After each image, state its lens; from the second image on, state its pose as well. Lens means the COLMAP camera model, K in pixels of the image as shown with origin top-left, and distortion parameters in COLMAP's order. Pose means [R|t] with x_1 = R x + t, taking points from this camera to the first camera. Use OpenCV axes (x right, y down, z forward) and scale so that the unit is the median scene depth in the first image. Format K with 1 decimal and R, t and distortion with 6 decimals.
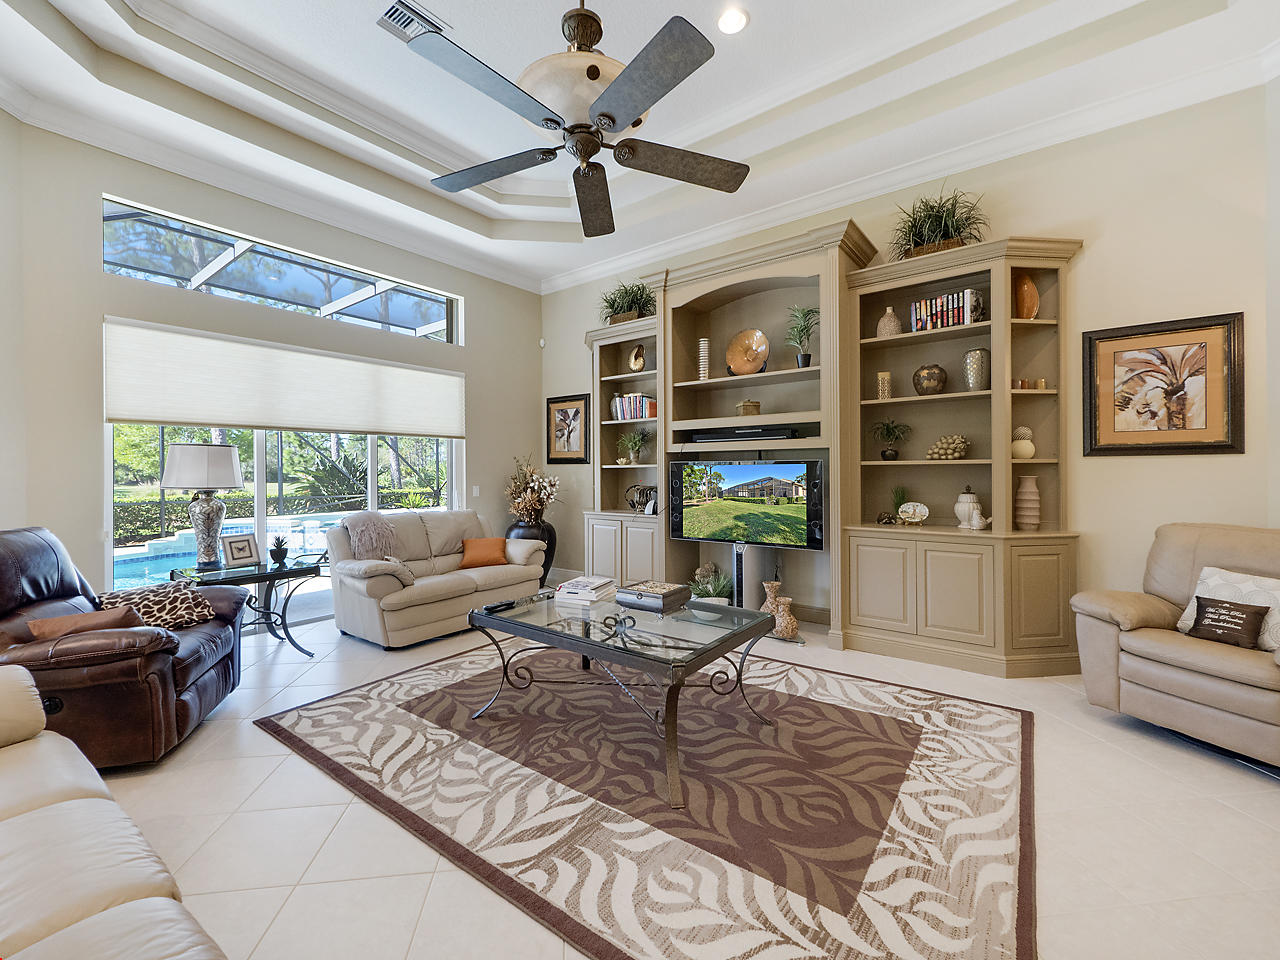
lens RADIAL K [[538.0, 0, 636.9], [0, 538.0, 464.9], [0, 0, 1]] dist [0.000418, 0.000004]
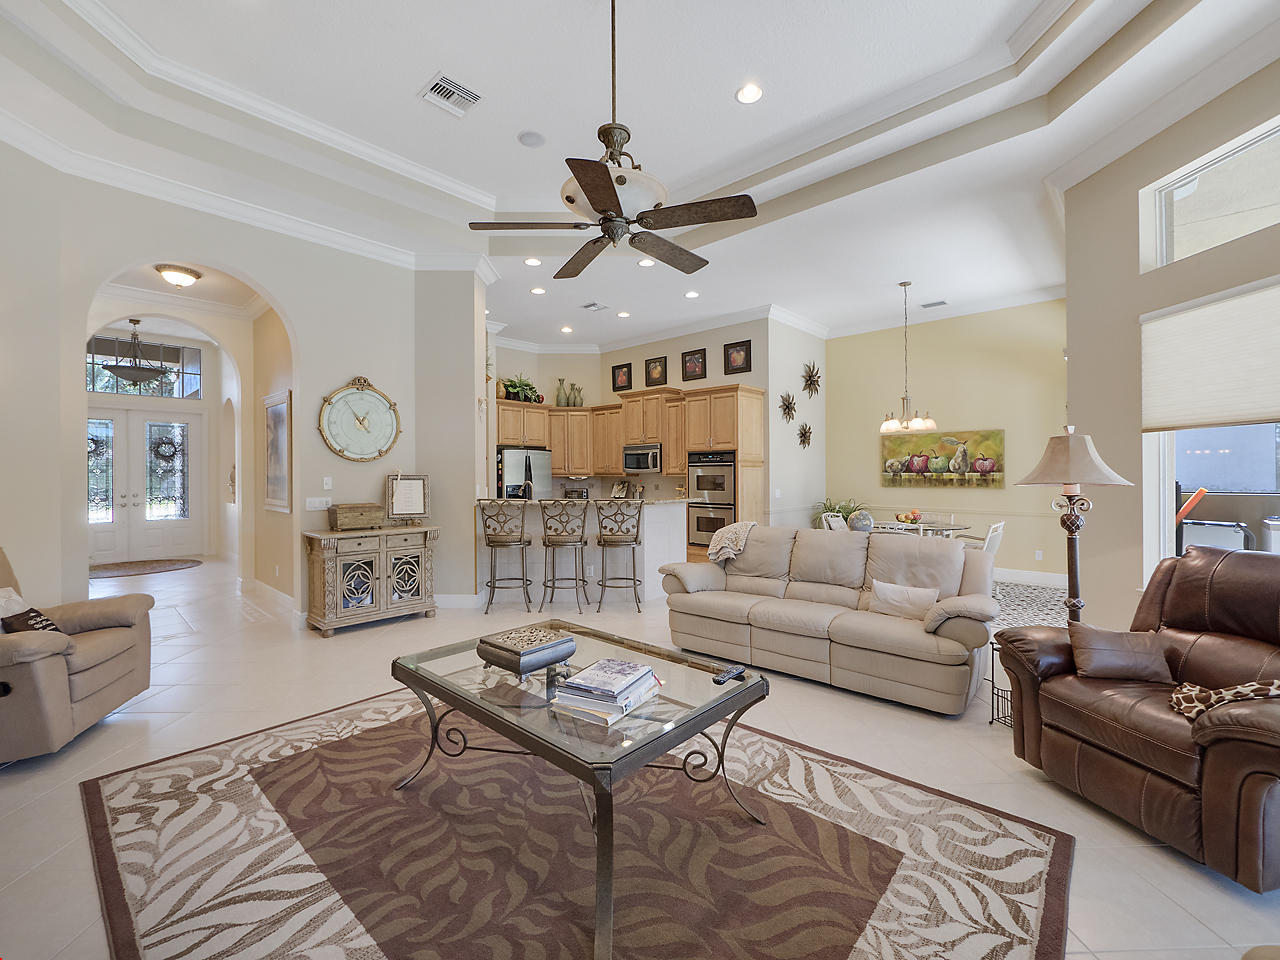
lens RADIAL K [[550.9, 0, 636.4], [0, 550.9, 475.9], [0, 0, 1]] dist [-0.010329, -0.000193]
pose [[-0.995645, 0.006326, 0.093015, -0.217954], [0.005728, 0.999961, -0.006697, -0.003933], [-0.093054, -0.006135, -0.995642, 1.914131]]
